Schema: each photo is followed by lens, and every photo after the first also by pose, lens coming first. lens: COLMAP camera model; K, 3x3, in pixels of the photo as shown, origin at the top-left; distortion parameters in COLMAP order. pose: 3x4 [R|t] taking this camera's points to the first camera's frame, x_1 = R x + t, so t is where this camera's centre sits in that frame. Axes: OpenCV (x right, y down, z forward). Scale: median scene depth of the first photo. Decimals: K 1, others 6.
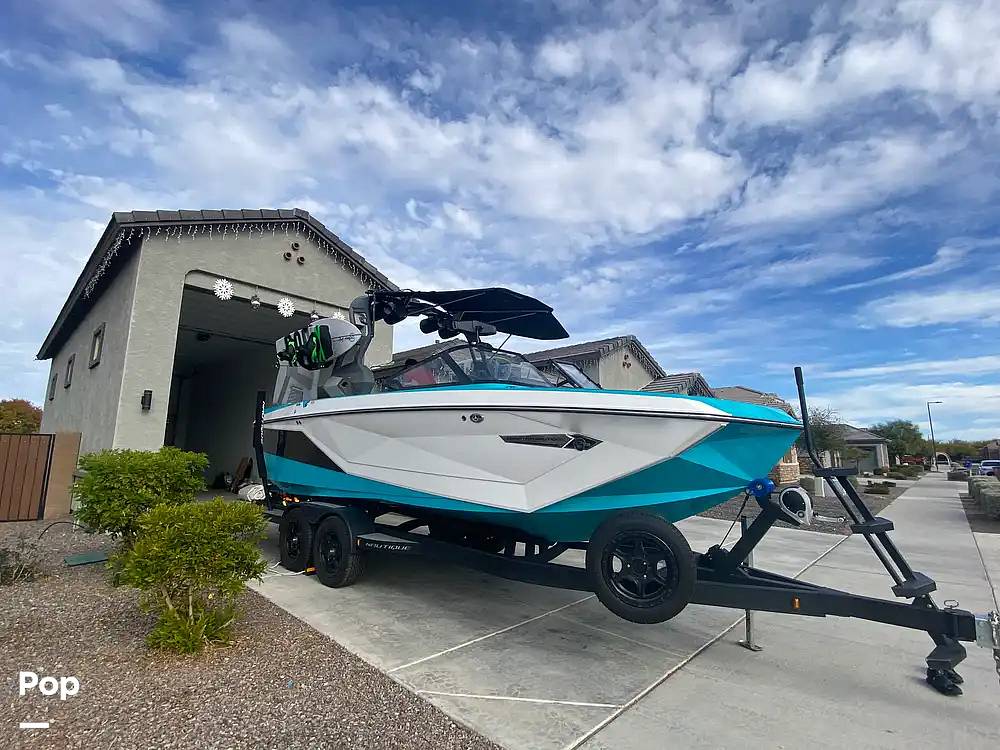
lens RADIAL K [[472.7, 0, 498.7], [0, 472.7, 382.1], [0, 0, 1]] dist [0.016318, -0.019967]
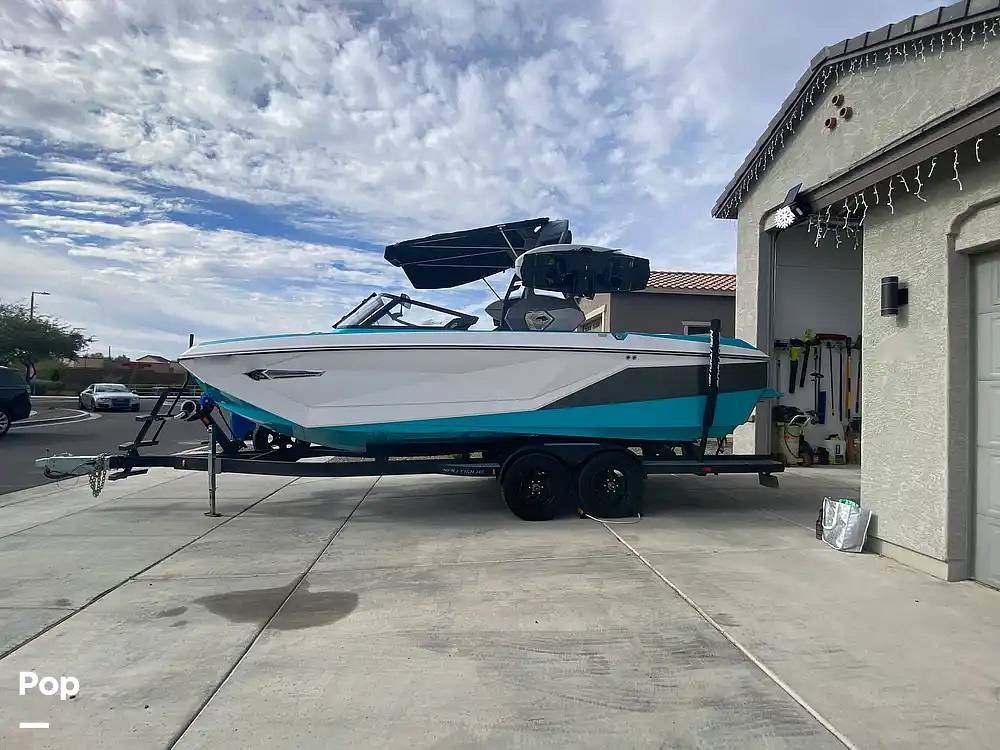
lens RADIAL K [[474.6, 0, 502.6], [0, 474.6, 385.9], [0, 0, 1]] dist [0.017217, -0.020545]
pose [[-0.647462, -0.020994, -0.761808, 0.445494], [0.100369, 0.988564, -0.112547, 0.169836], [0.755459, -0.149332, -0.637951, 1.091119]]
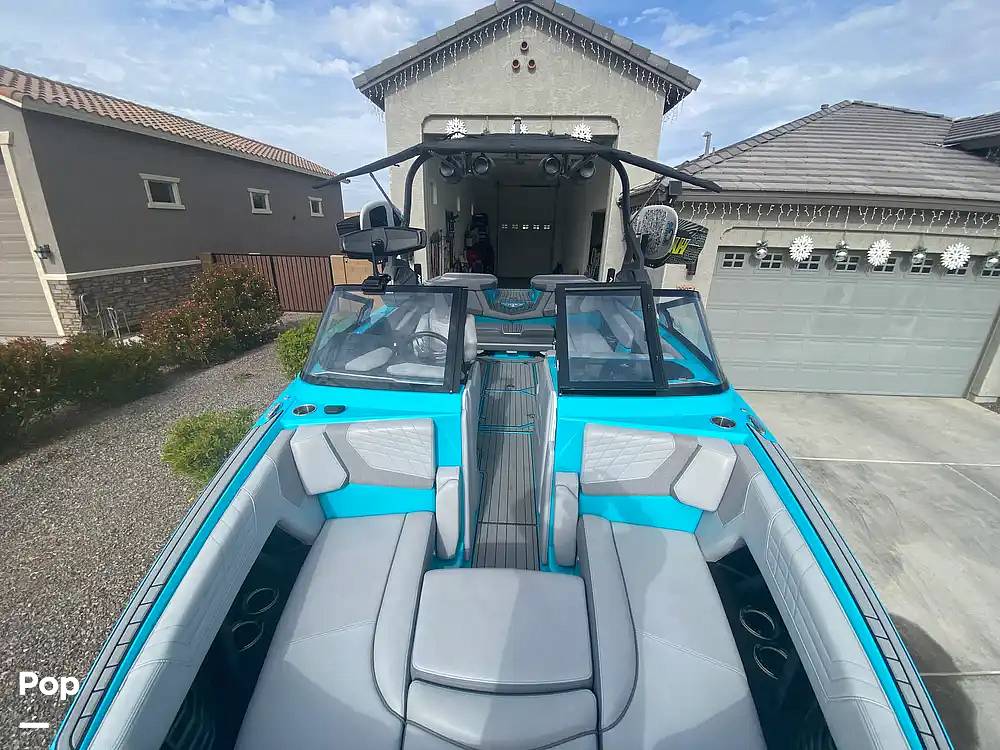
lens RADIAL K [[404.1, 0, 495.4], [0, 404.1, 378.2], [0, 0, 1]] dist [0.015229, -0.017261]
pose [[0.642641, 0.272003, -0.716259, 0.224882], [0.111874, 0.891526, 0.438937, -0.091545], [0.757956, -0.362209, 0.542501, 0.392486]]
